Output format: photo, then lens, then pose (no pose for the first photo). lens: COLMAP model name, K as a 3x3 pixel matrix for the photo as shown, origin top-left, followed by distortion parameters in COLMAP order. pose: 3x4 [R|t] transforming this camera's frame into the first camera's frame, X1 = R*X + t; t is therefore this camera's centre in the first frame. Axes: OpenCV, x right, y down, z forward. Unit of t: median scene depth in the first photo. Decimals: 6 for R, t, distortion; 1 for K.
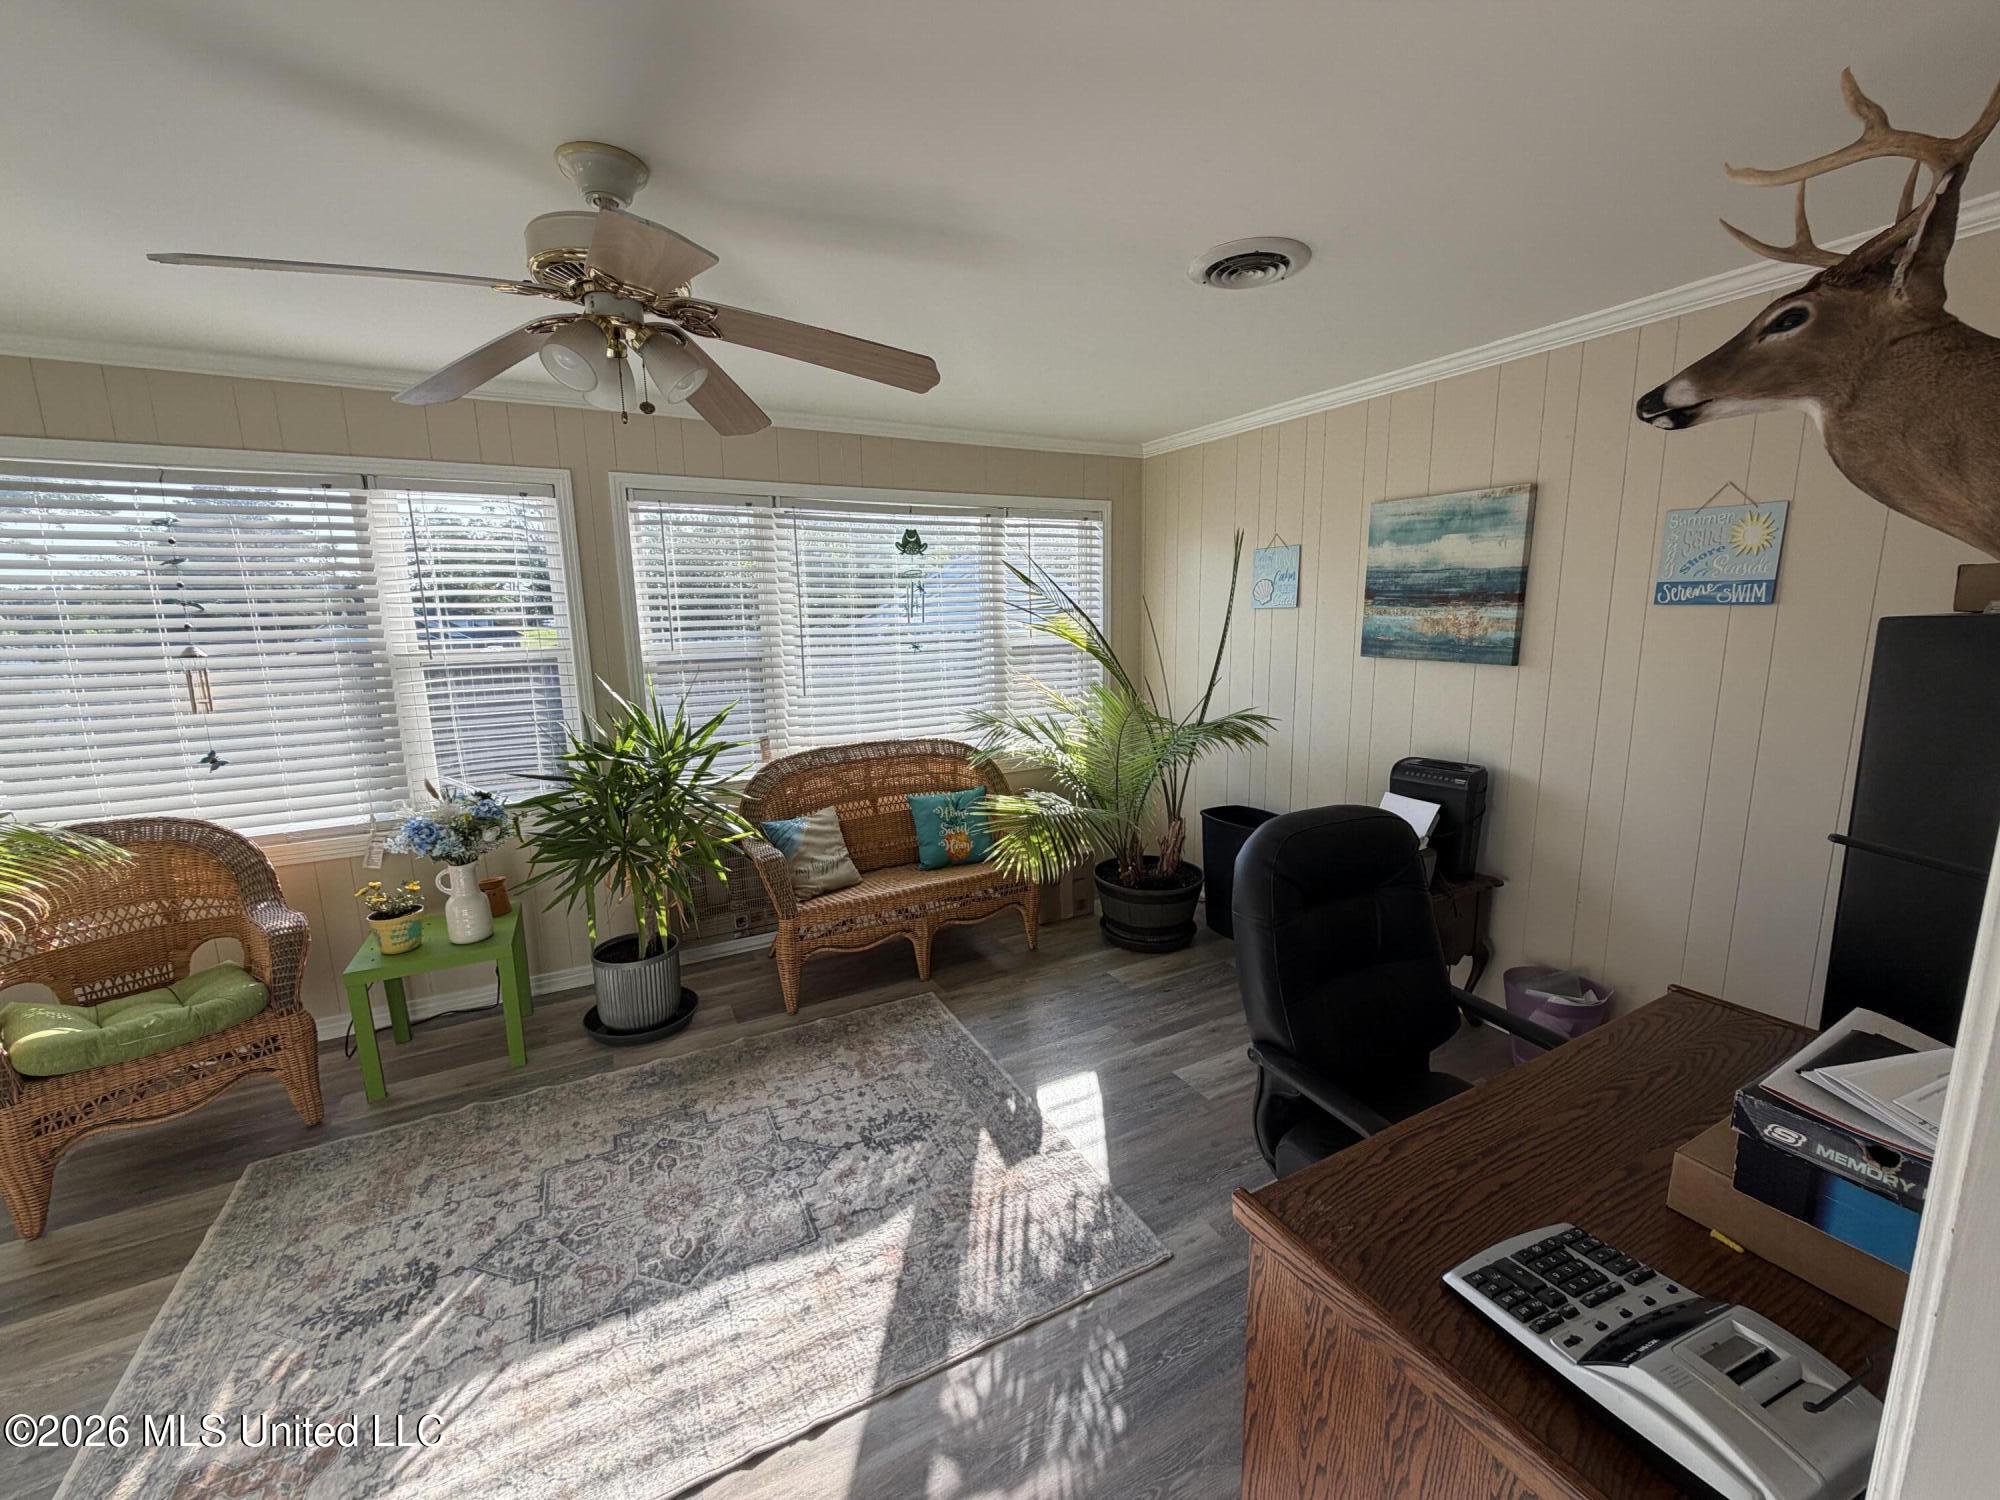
lens RADIAL K [[795.3, 0, 1003.4], [0, 795.3, 747.7], [0, 0, 1]] dist [-0.000205, 0.000287]
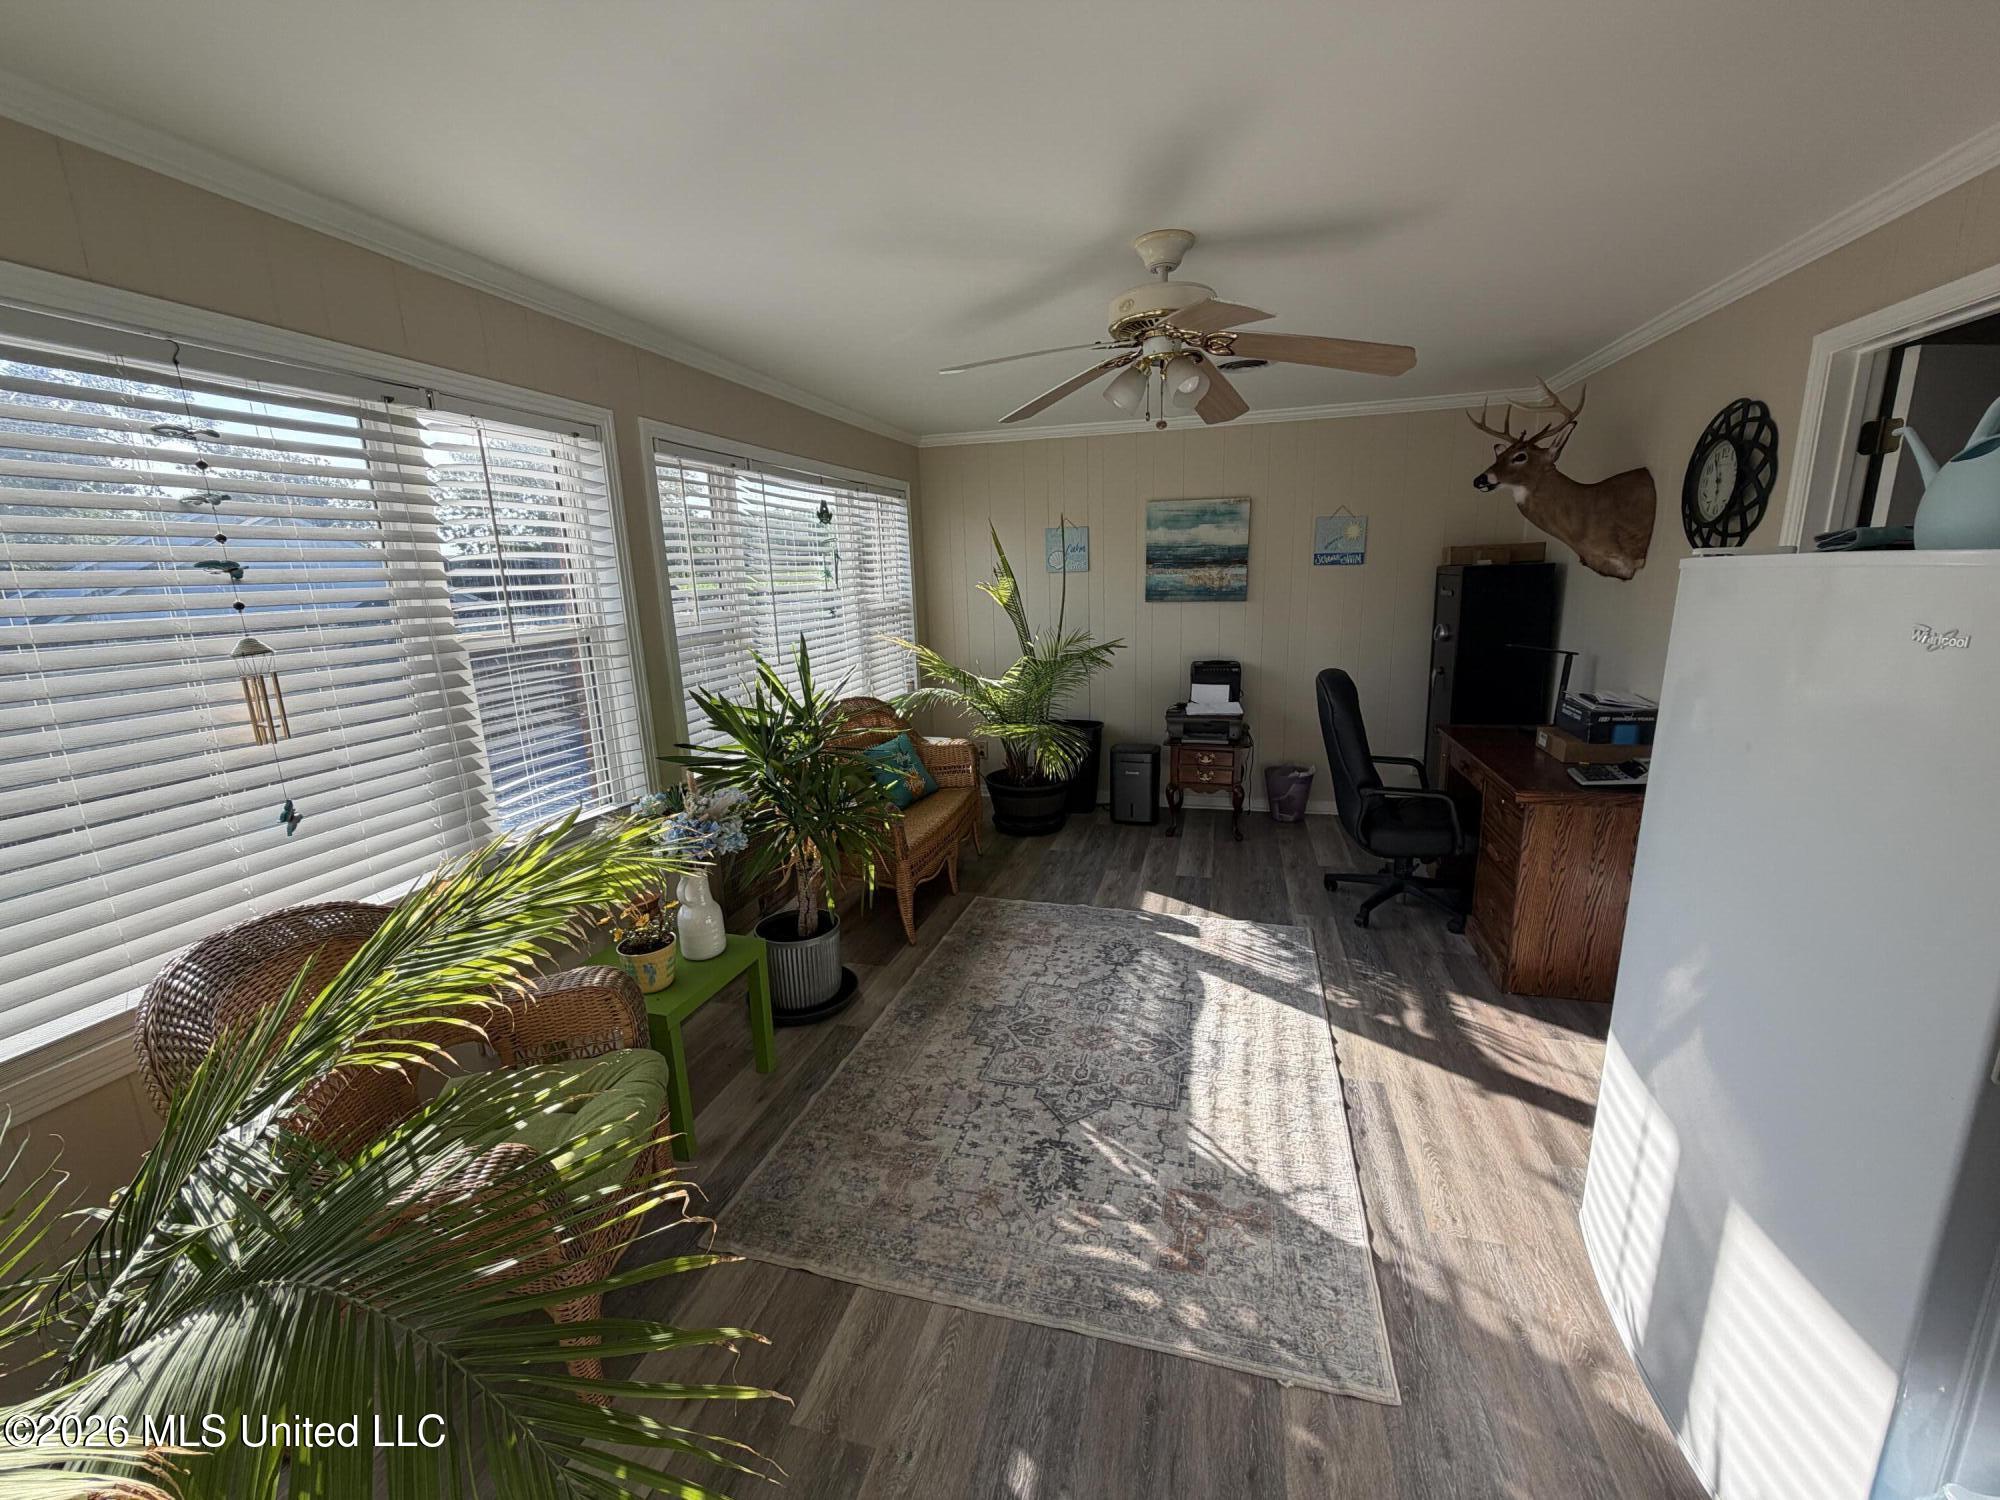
lens RADIAL K [[795.3, 0, 1003.2], [0, 795.3, 746.4], [0, 0, 1]] dist [-0.000205, 0.000287]
pose [[0.697779, -0.160224, 0.698164, -1.020029], [0.141904, 0.986266, 0.084516, -0.010922], [-0.702117, 0.040099, 0.710932, 0.138197]]
